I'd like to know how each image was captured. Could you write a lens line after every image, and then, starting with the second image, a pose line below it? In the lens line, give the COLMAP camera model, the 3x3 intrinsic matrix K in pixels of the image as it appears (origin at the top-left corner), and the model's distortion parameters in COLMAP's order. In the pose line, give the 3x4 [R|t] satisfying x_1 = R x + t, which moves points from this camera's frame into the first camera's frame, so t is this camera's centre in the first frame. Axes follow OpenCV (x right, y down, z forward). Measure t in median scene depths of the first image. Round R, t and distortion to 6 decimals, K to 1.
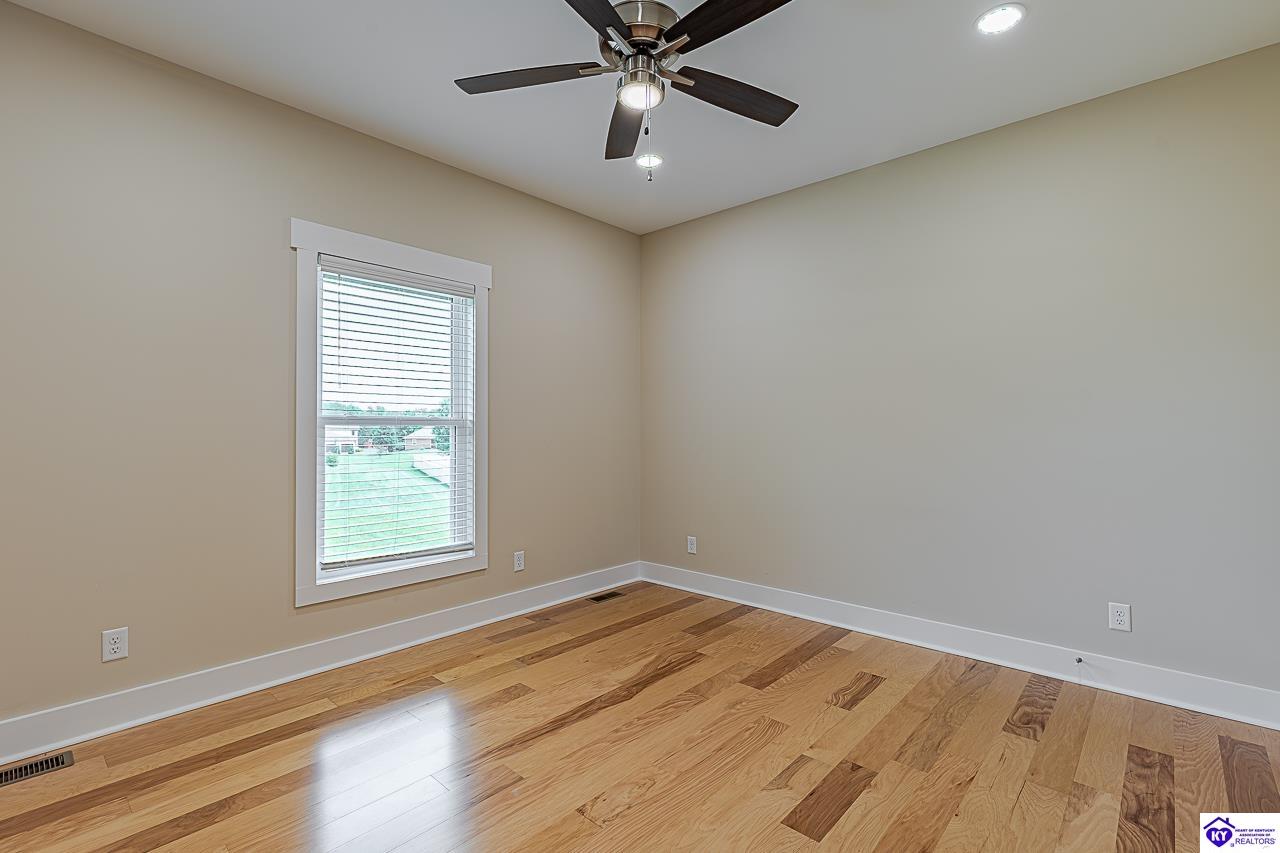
lens RADIAL K [[577.8, 0, 646.3], [0, 577.8, 427.5], [0, 0, 1]] dist [0.007691, -0.000486]
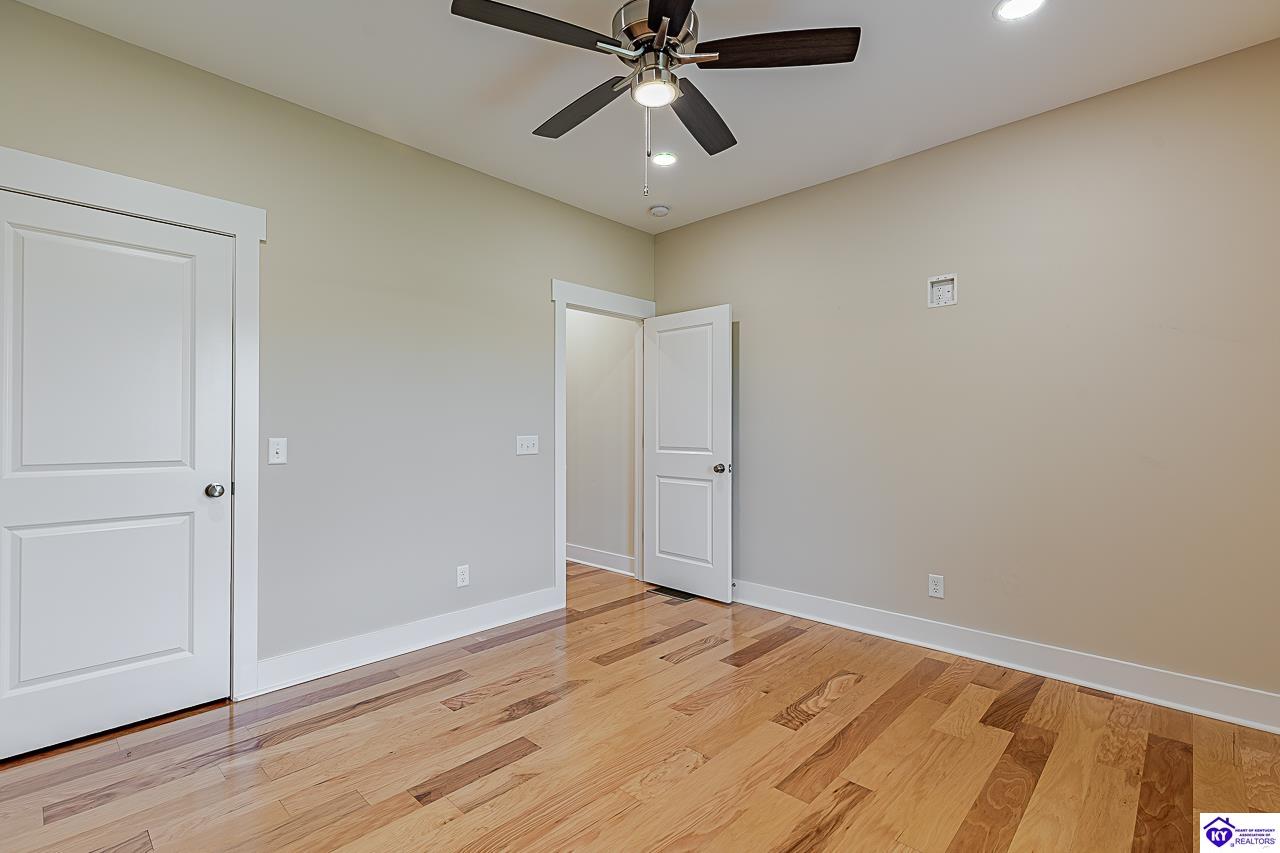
lens RADIAL K [[577.8, 0, 646.3], [0, 577.8, 427.5], [0, 0, 1]] dist [0.007691, -0.000486]
pose [[-0.999750, 0.001534, 0.022285, -0.017394], [0.001374, 0.999973, -0.007189, 0.005855], [-0.022296, -0.007157, -0.999726, 1.988452]]
